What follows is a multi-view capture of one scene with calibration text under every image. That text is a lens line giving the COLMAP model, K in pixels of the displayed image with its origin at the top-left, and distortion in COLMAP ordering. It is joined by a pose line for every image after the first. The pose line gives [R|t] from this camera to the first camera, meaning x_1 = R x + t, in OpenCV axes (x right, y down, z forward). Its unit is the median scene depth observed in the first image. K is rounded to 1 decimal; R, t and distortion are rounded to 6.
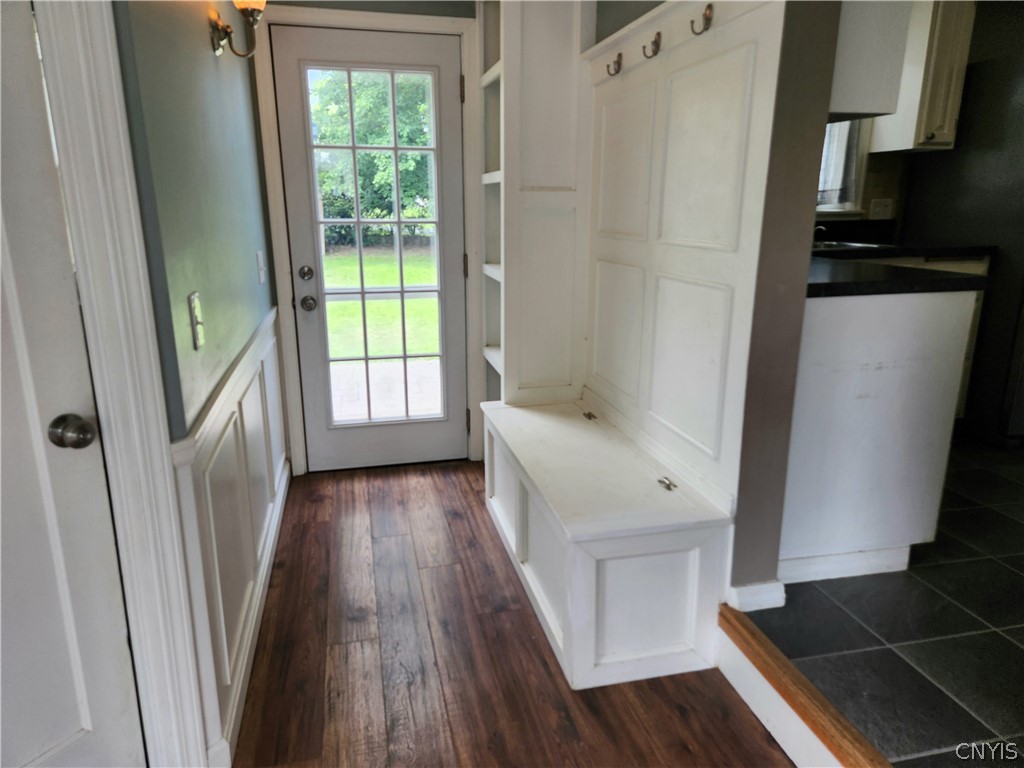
lens RADIAL K [[691.3, 0, 504.2], [0, 691.3, 389.8], [0, 0, 1]] dist [0.077055, -0.064476]
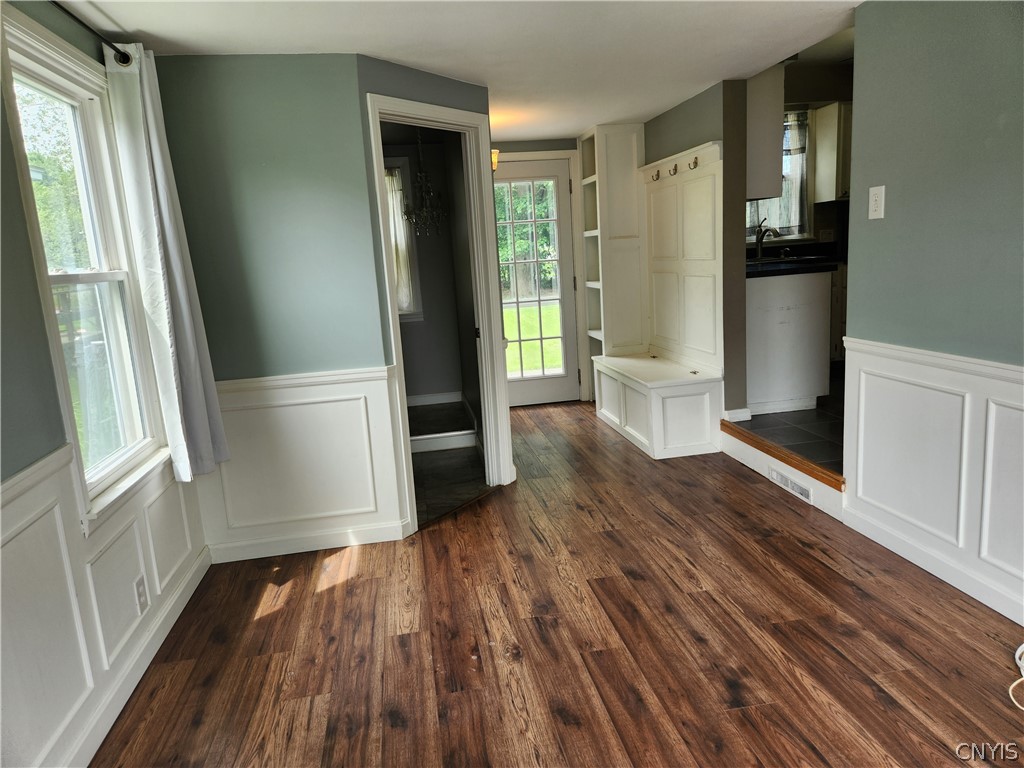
lens RADIAL K [[691.3, 0, 513.4], [0, 691.3, 373.5], [0, 0, 1]] dist [0.077055, -0.064476]
pose [[0.996560, -0.052388, -0.064211, -0.126829], [0.046587, 0.994965, -0.088738, 0.218807], [0.068536, 0.085441, 0.993983, -0.813444]]
